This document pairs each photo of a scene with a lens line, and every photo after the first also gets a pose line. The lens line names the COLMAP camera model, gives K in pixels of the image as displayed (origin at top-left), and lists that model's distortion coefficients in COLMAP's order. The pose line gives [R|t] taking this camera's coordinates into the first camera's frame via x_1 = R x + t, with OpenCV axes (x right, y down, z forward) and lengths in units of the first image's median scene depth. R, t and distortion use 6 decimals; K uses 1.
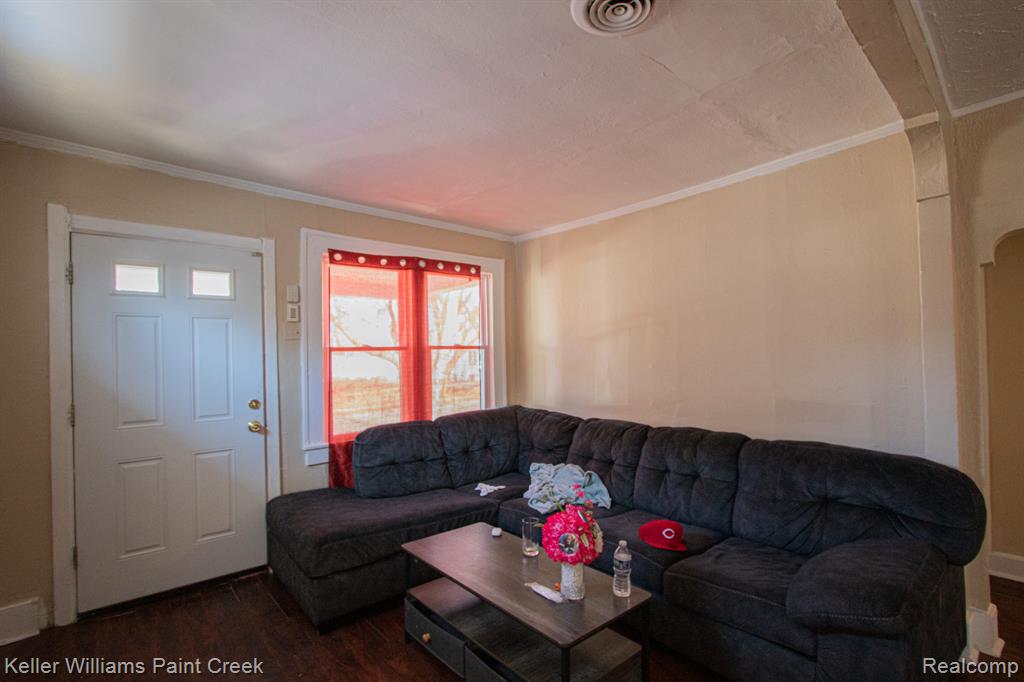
lens RADIAL K [[481.1, 0, 508.8], [0, 481.1, 348.0], [0, 0, 1]] dist [-0.011751, -0.000082]
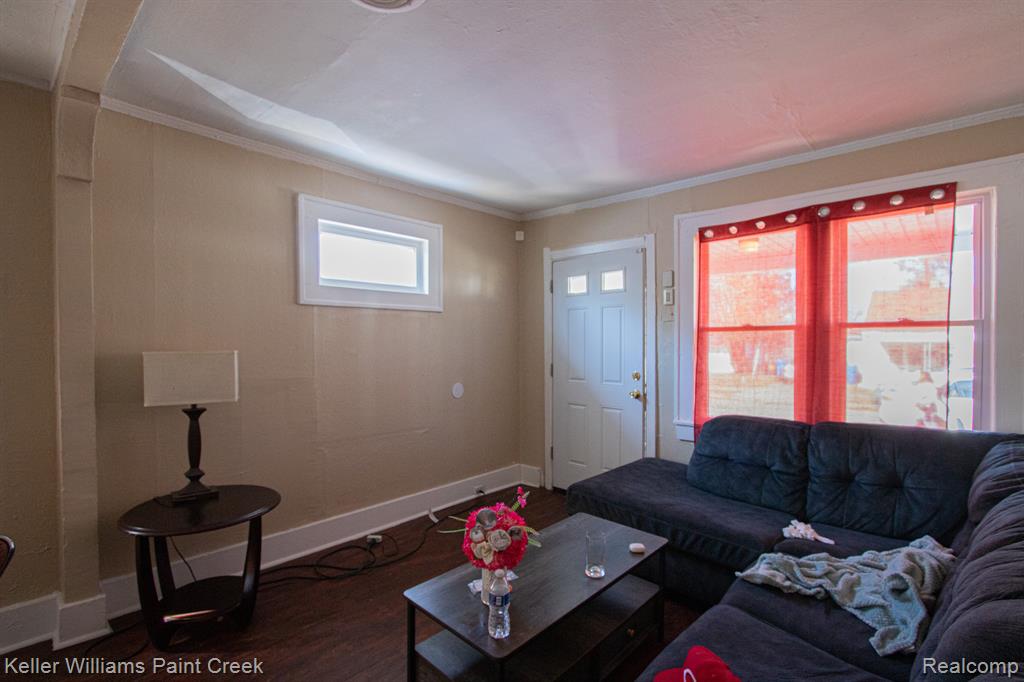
lens RADIAL K [[481.1, 0, 515.6], [0, 481.1, 349.5], [0, 0, 1]] dist [-0.011751, -0.000082]
pose [[0.099164, 0.038402, -0.994330, 0.591372], [0.018680, 0.999007, 0.040445, -0.003944], [0.994896, -0.022585, 0.098348, 0.531580]]
